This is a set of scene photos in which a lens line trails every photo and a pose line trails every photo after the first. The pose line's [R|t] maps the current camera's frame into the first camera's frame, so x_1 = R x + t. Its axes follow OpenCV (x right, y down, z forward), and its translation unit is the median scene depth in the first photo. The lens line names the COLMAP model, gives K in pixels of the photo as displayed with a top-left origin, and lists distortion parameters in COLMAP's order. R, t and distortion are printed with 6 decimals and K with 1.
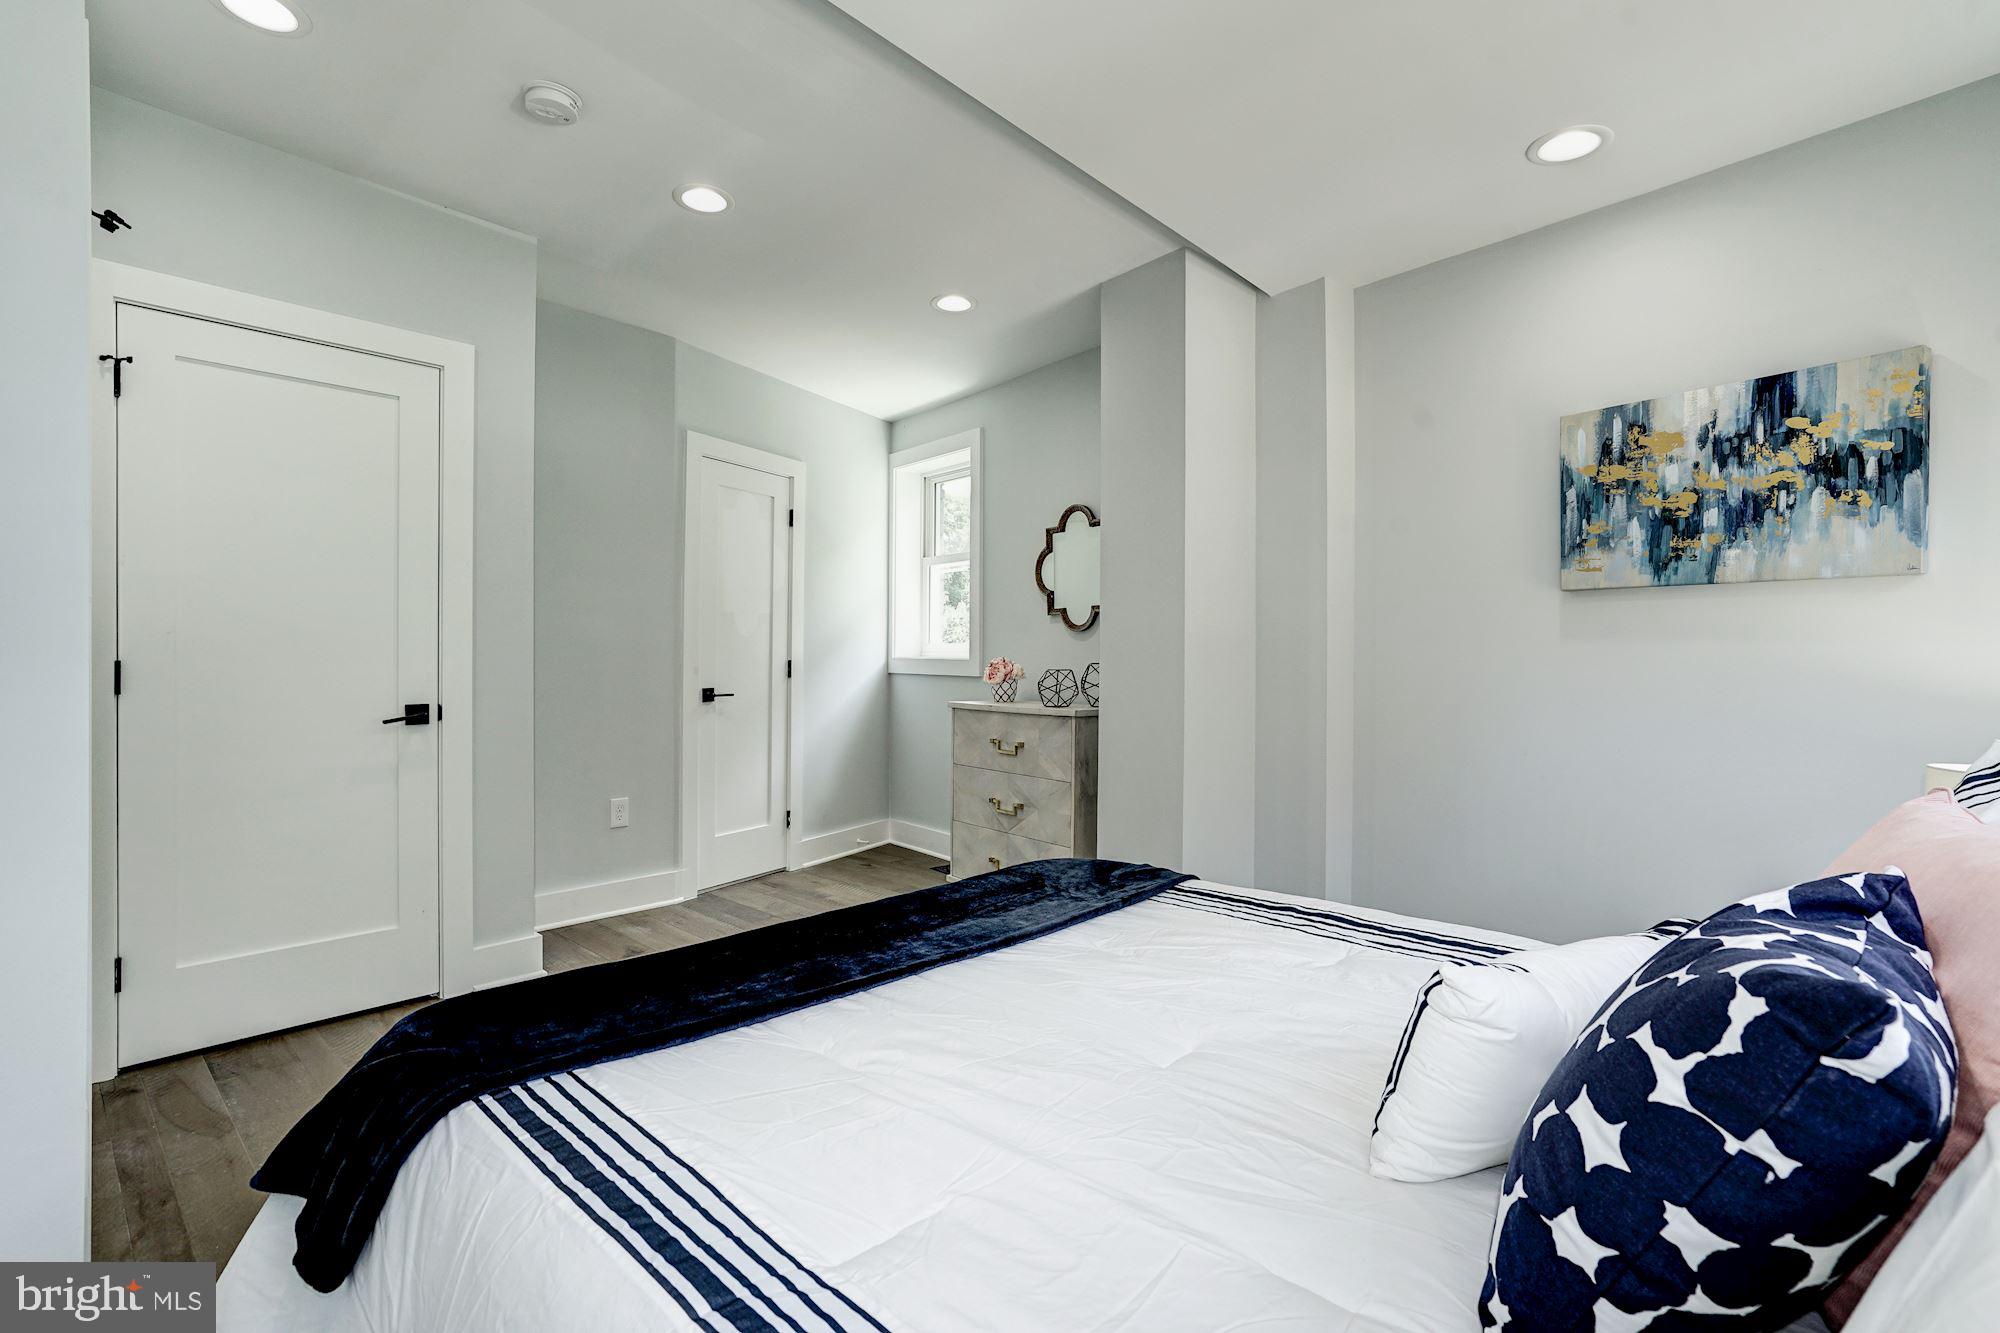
lens RADIAL K [[916.0, 0, 992.4], [0, 916.0, 663.8], [0, 0, 1]] dist [-0.027581, 0.015712]
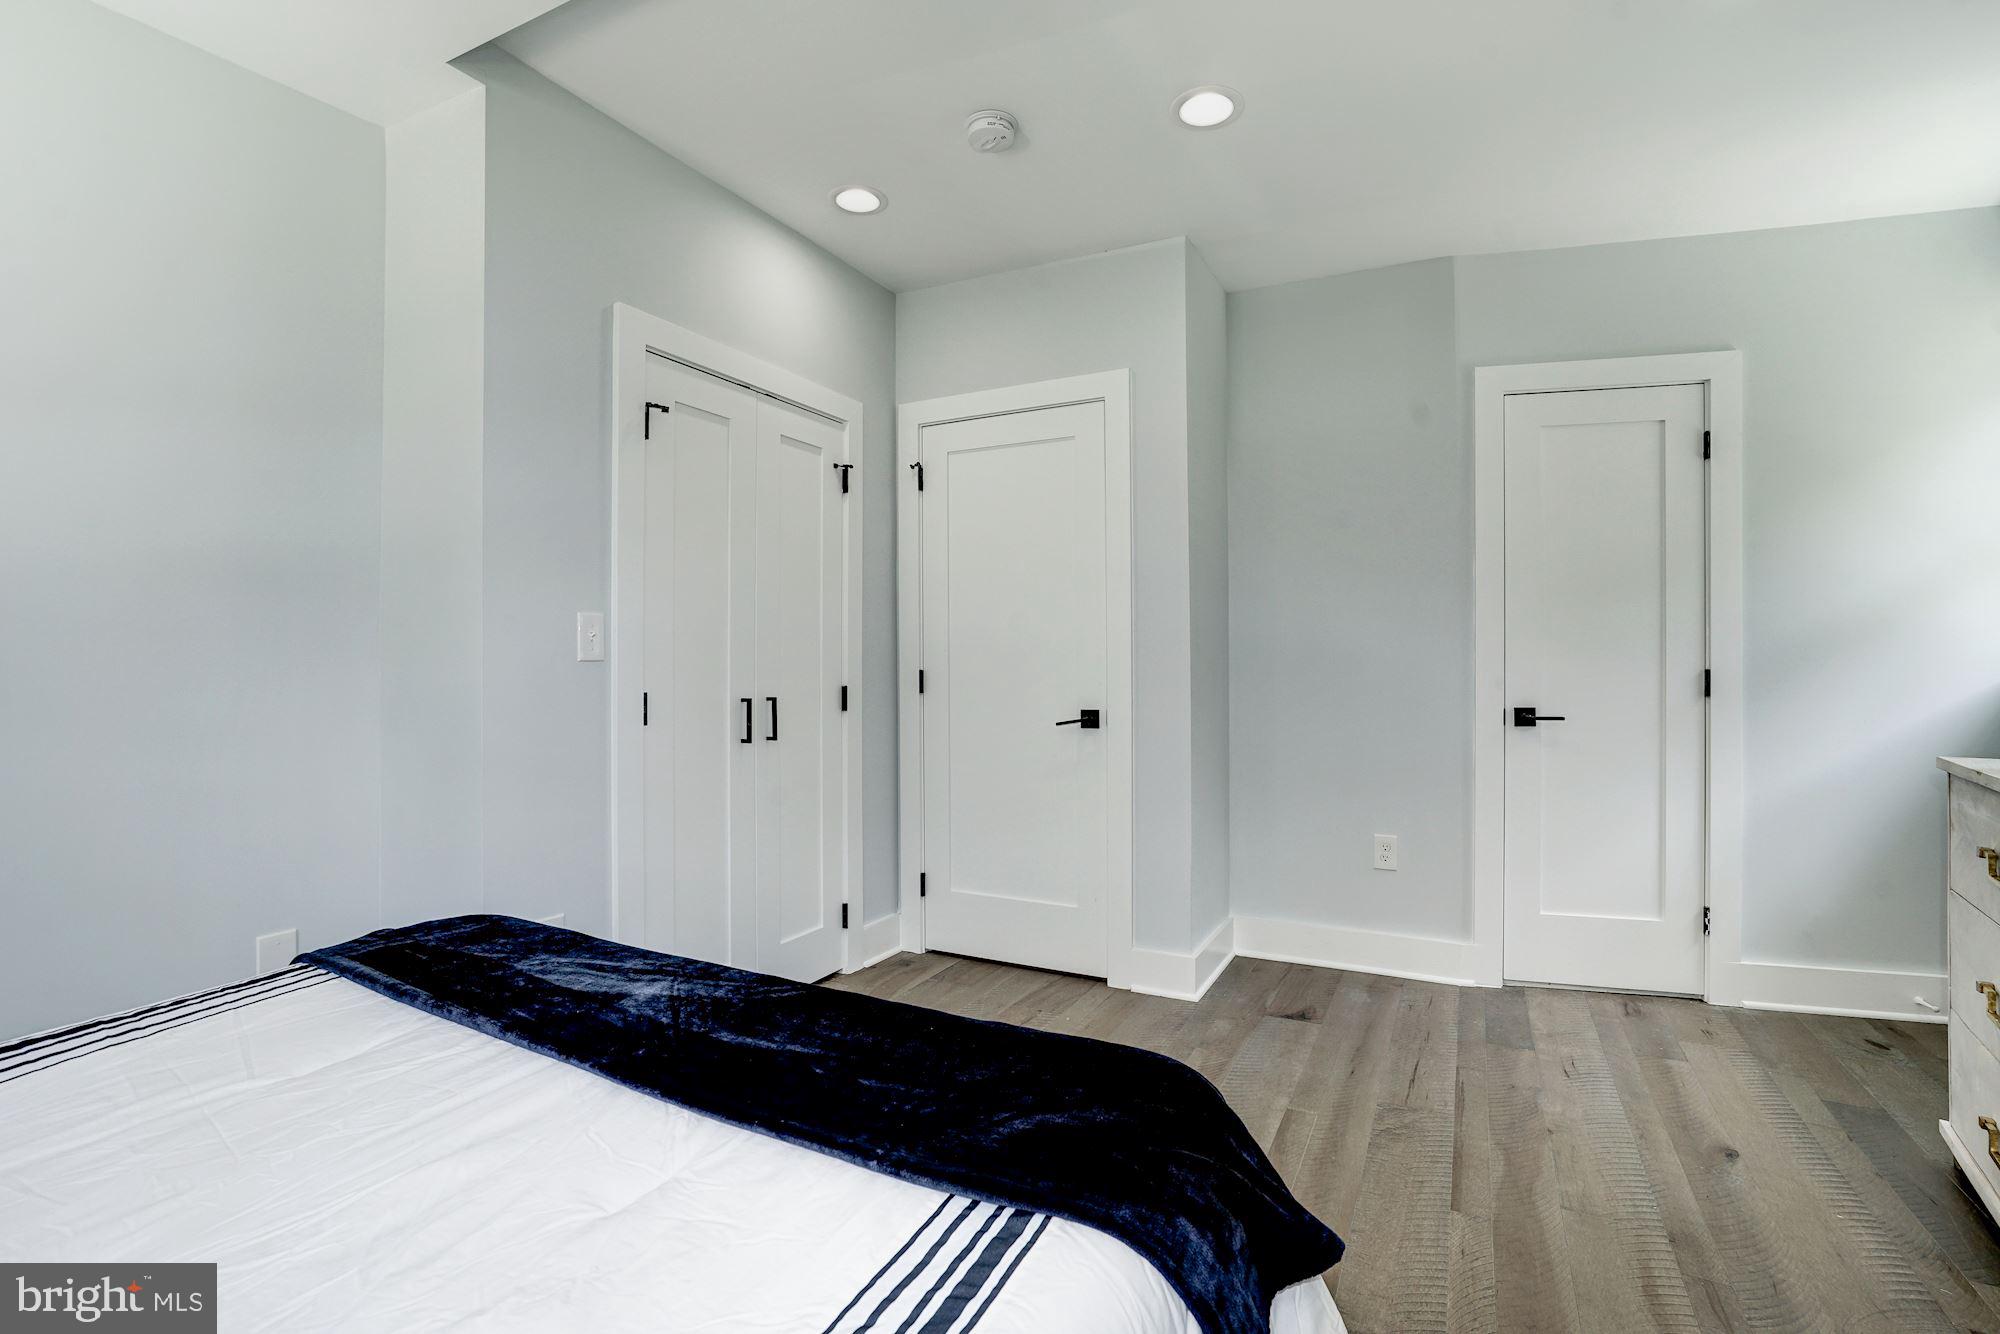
lens RADIAL K [[916.0, 0, 997.3], [0, 916.0, 654.7], [0, 0, 1]] dist [-0.027581, 0.015712]
pose [[0.271765, -0.006502, -0.962342, 0.297691], [-0.003965, 0.999961, -0.007876, -0.009256], [0.962355, 0.005956, 0.271729, 0.428750]]
